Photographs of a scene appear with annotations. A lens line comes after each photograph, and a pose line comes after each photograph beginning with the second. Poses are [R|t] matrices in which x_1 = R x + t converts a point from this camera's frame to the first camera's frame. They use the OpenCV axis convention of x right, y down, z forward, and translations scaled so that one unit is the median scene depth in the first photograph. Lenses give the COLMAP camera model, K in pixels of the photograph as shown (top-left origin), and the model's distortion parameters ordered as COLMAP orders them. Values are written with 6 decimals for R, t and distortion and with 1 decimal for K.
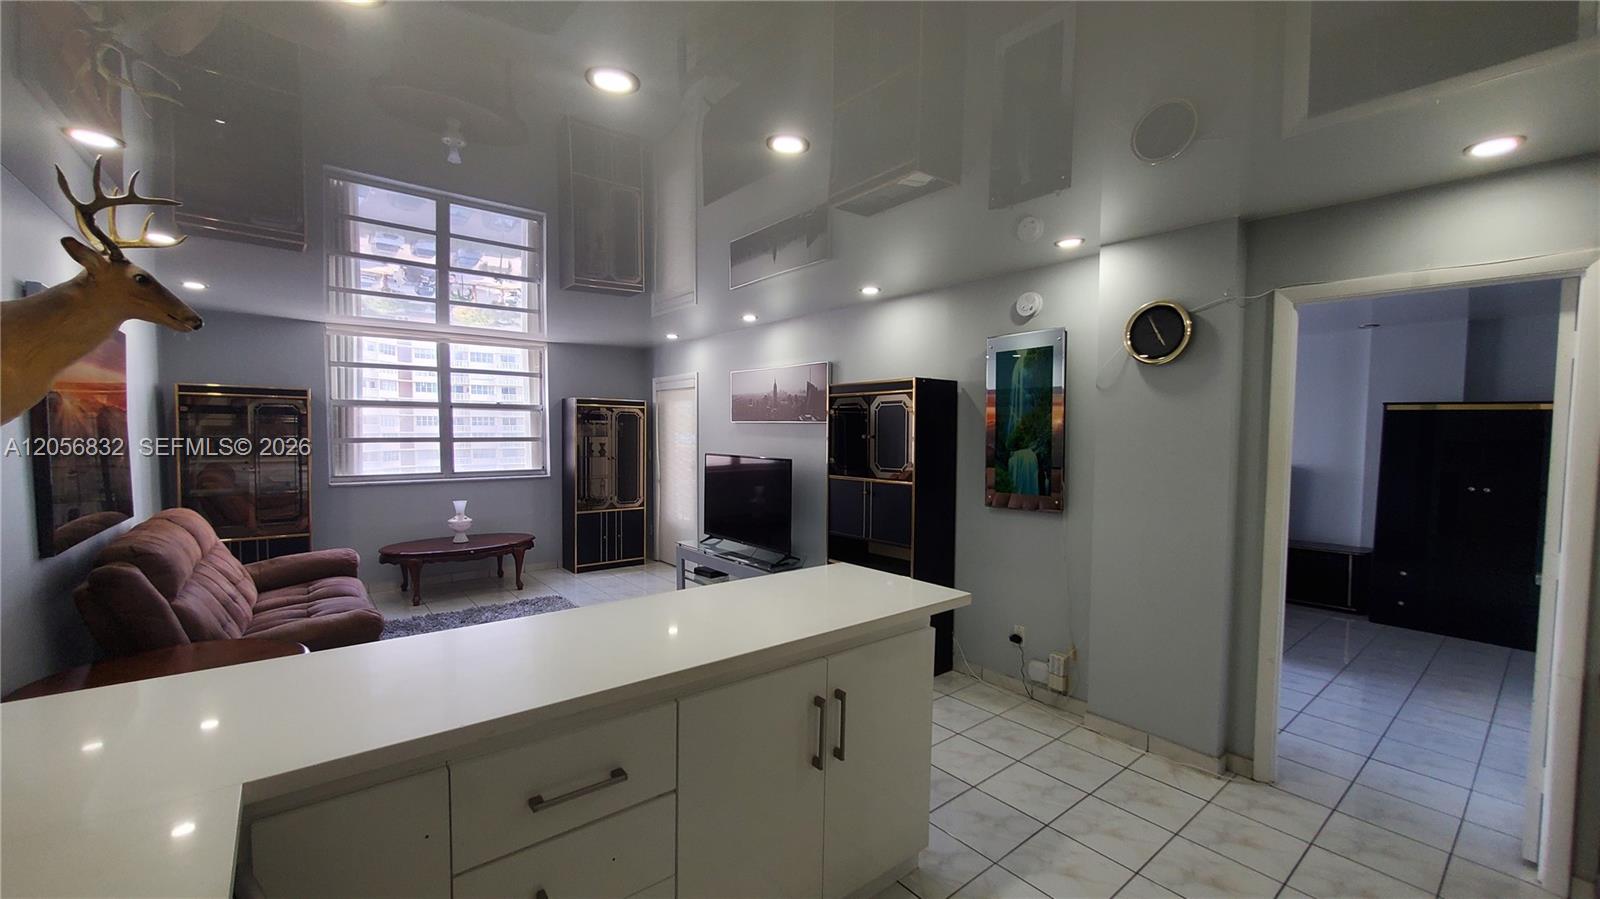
lens RADIAL K [[632.3, 0, 809.0], [0, 632.3, 458.9], [0, 0, 1]] dist [-0.000878, -0.000993]
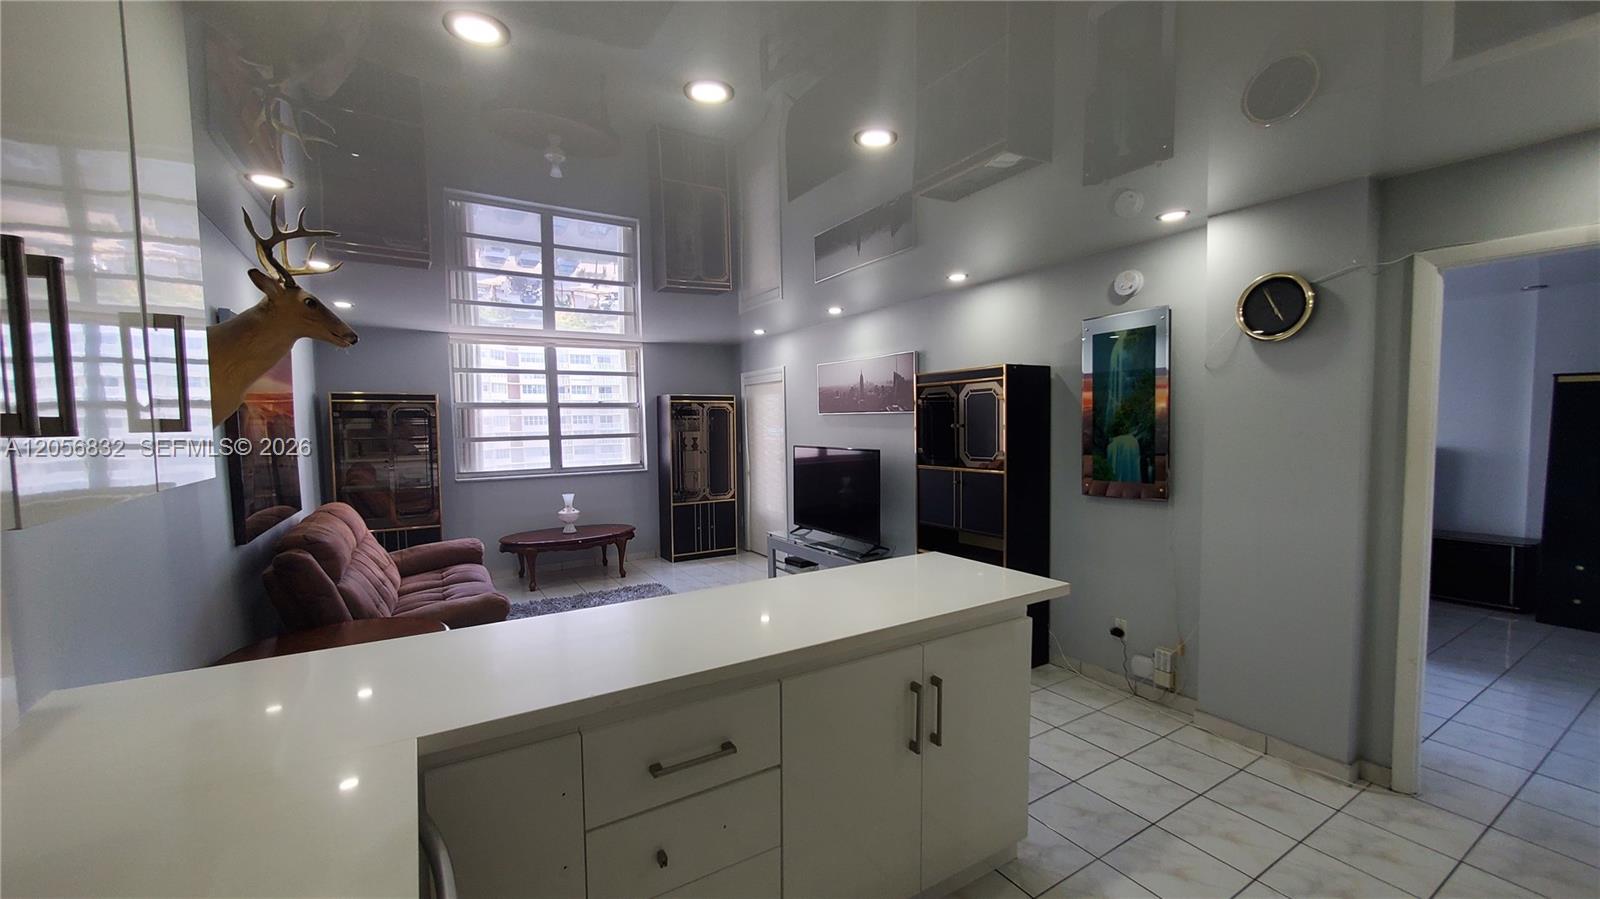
lens RADIAL K [[632.3, 0, 810.0], [0, 632.3, 459.4], [0, 0, 1]] dist [-0.000878, -0.000993]
pose [[0.991274, -0.015451, -0.130909, -0.004852], [0.017344, 0.999761, 0.013339, 0.000380], [0.130671, -0.015493, 0.991305, -0.009009]]
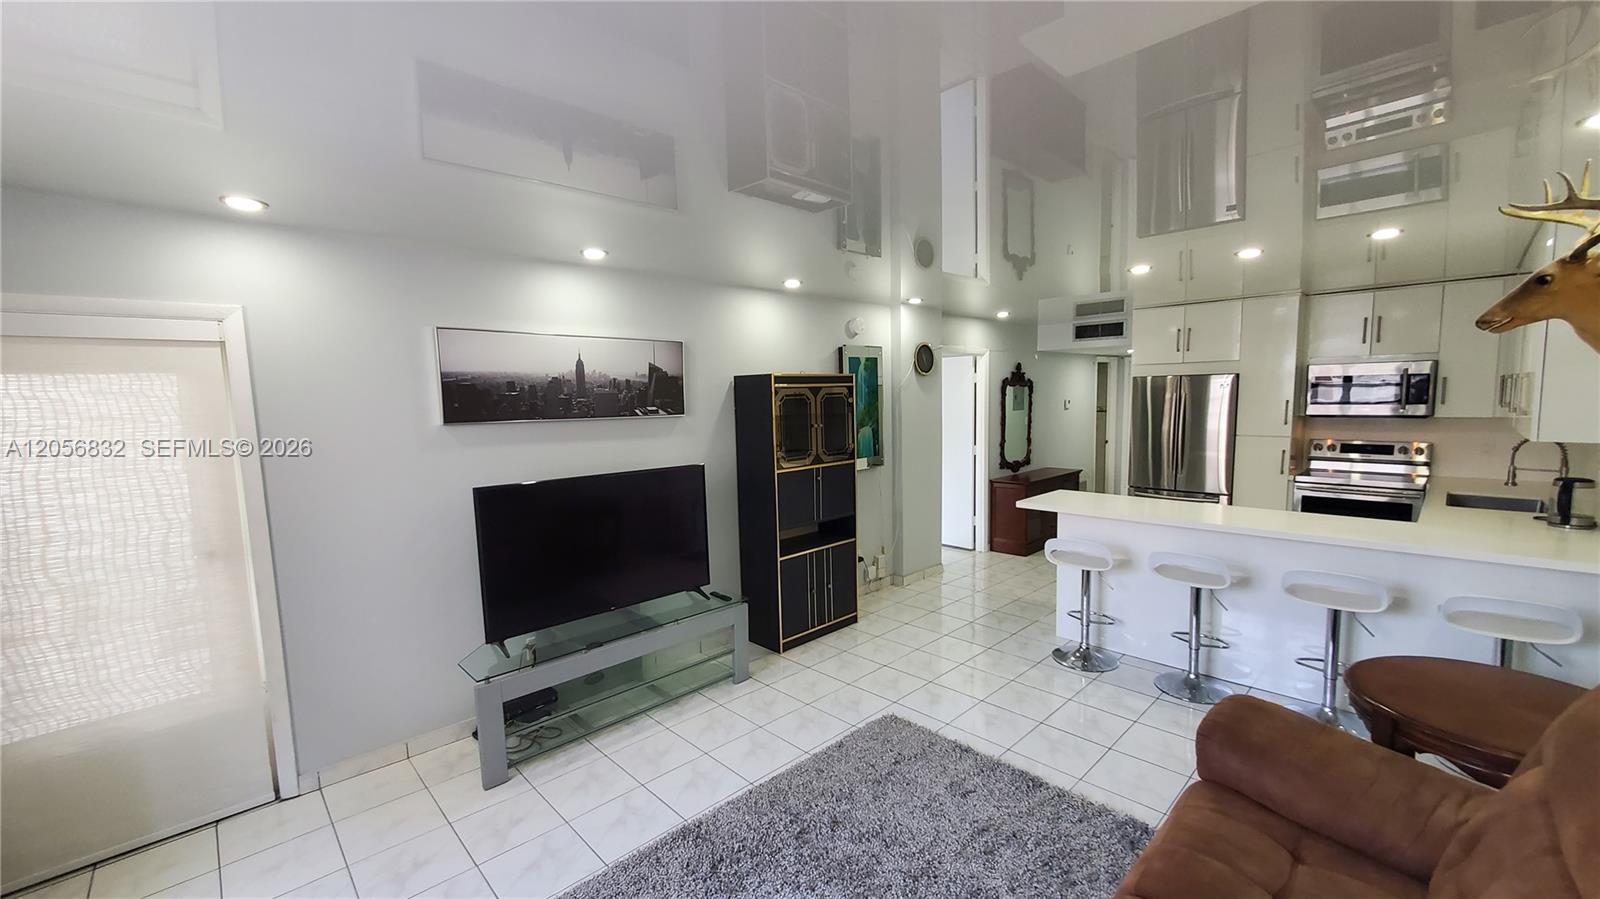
lens RADIAL K [[632.3, 0, 814.0], [0, 632.3, 457.8], [0, 0, 1]] dist [-0.000878, -0.000993]
pose [[-0.093263, -0.102296, 0.990372, -0.753738], [0.070083, 0.991566, 0.109019, -0.076647], [-0.993172, 0.079575, -0.085308, 0.855562]]
